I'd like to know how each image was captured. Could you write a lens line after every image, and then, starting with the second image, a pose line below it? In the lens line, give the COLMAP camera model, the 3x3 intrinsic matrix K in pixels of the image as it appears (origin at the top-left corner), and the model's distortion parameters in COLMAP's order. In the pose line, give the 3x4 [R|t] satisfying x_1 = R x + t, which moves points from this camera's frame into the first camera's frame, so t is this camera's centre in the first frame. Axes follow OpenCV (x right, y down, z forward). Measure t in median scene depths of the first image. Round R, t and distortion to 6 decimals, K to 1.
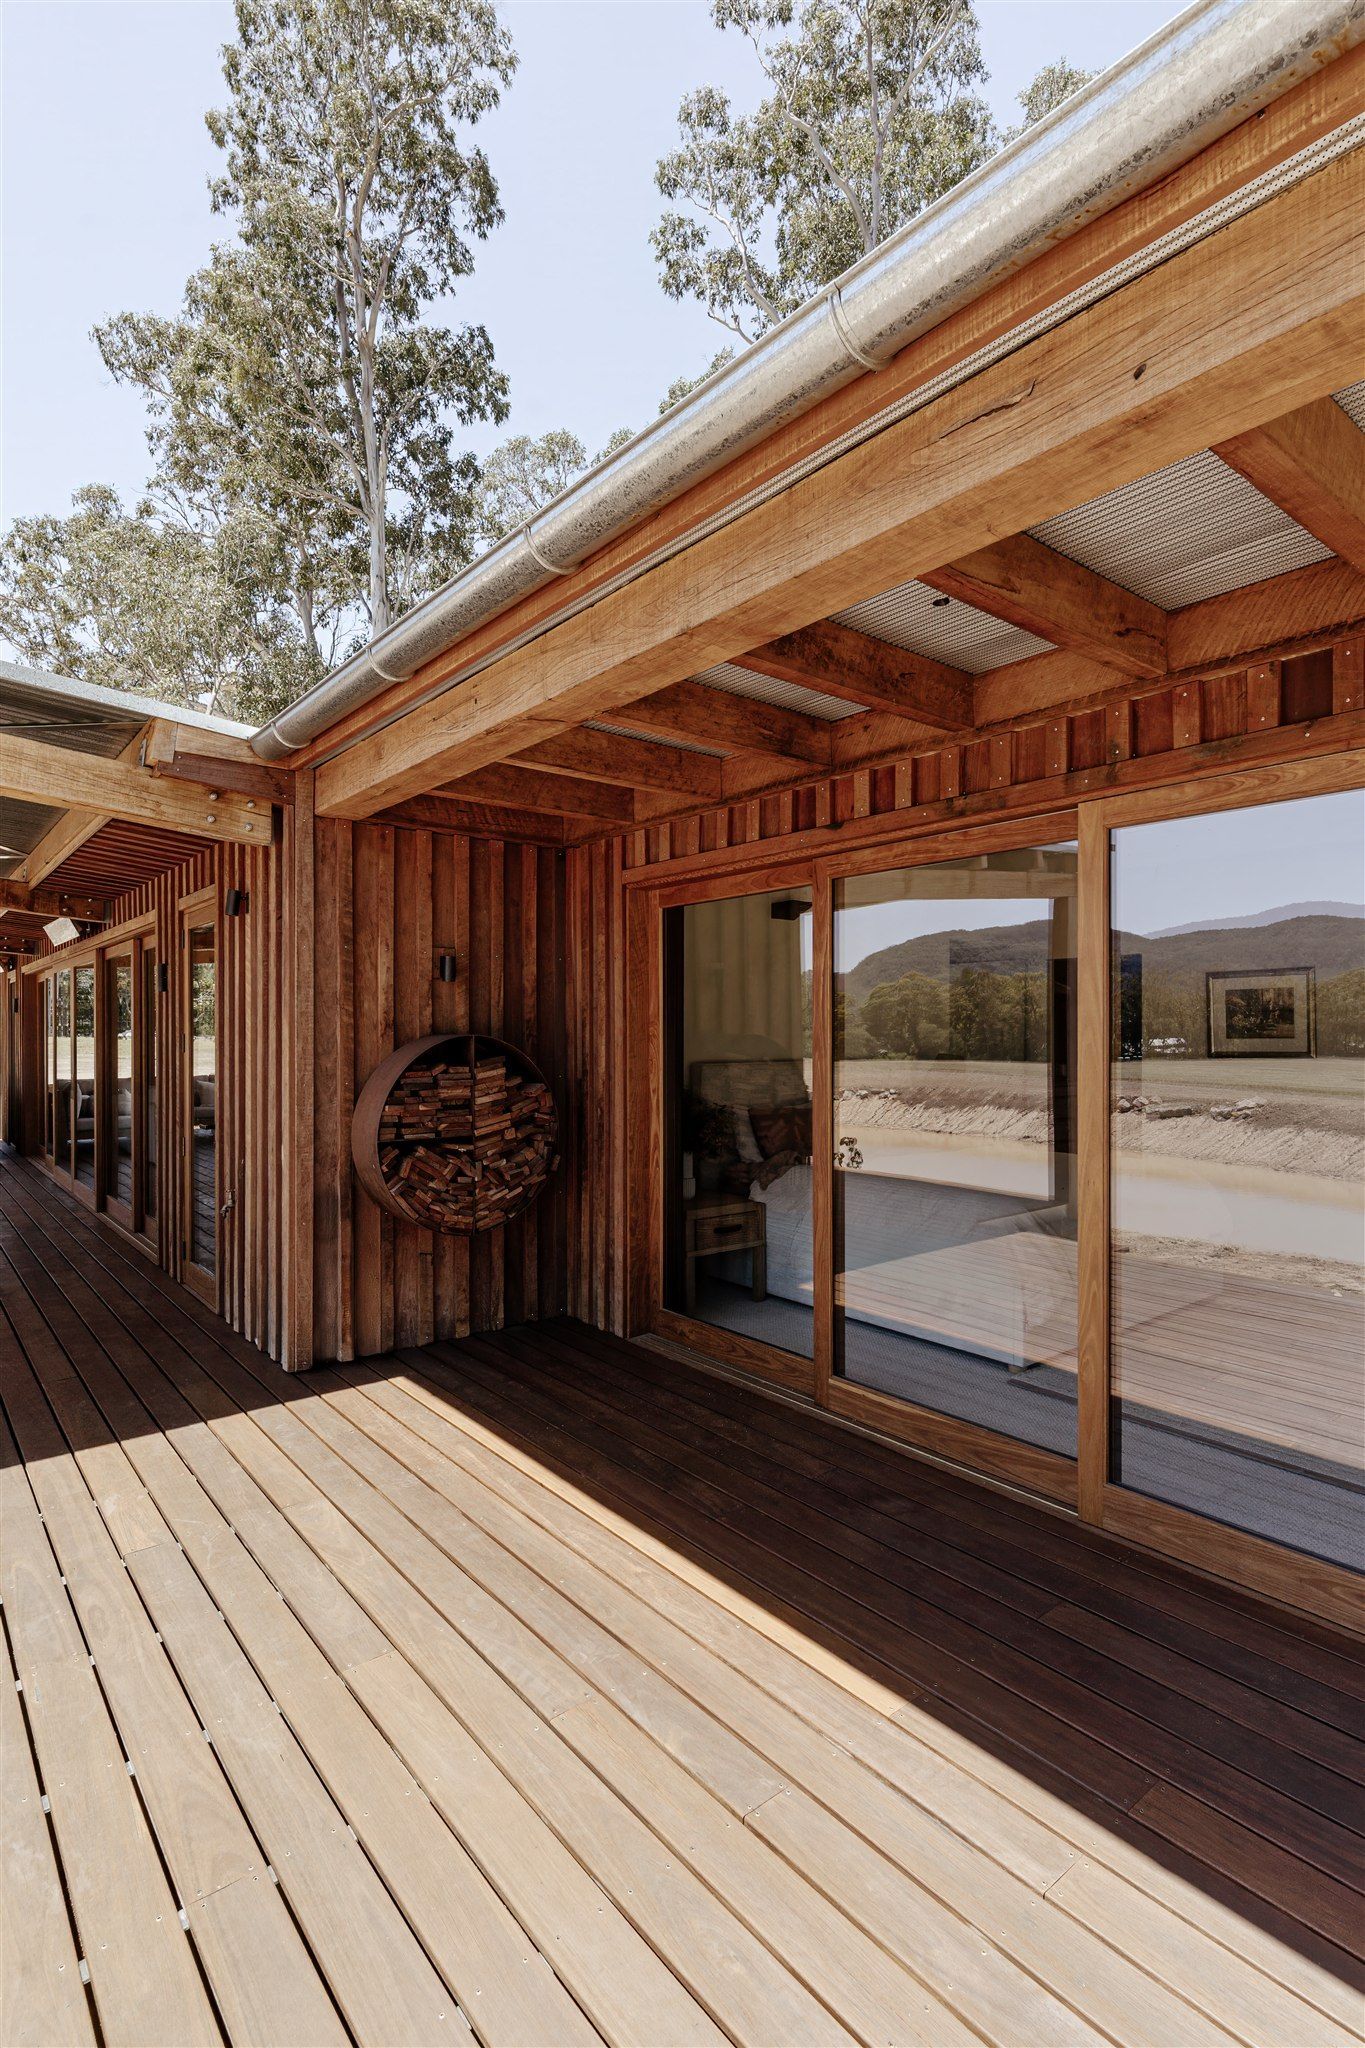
lens RADIAL K [[982.7, 0, 682.6], [0, 982.7, 1022.5], [0, 0, 1]] dist [0.004767, -0.002068]
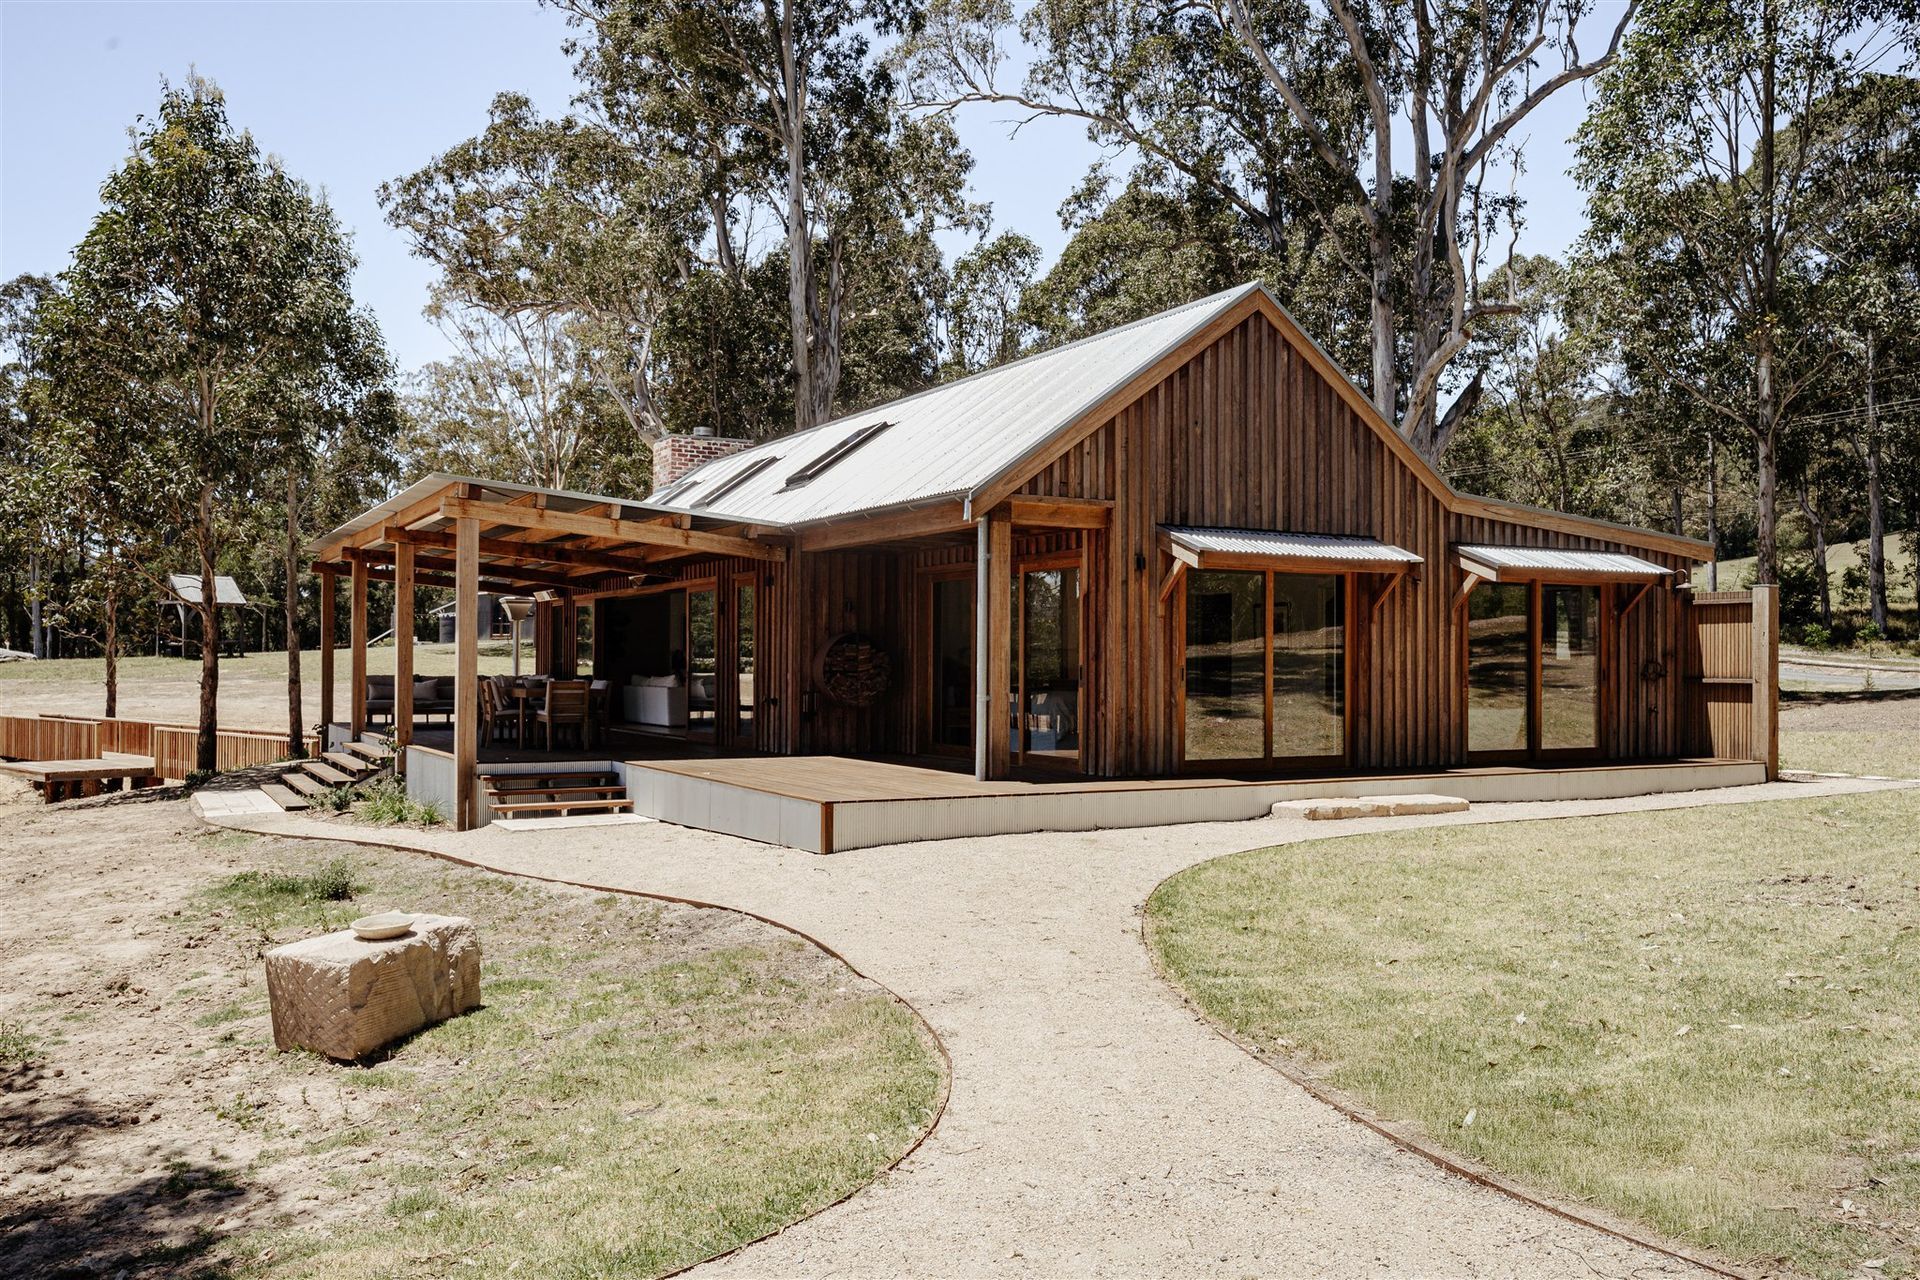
lens RADIAL K [[1592.1, 0, 962.5], [0, 1592.1, 644.8], [0, 0, 1]] dist [0.011394, -0.016458]
pose [[0.984128, 0.000211, -0.177459, 0.789780], [-0.003030, 0.999873, -0.015617, 0.107985], [0.177433, 0.015907, 0.984004, -3.031292]]
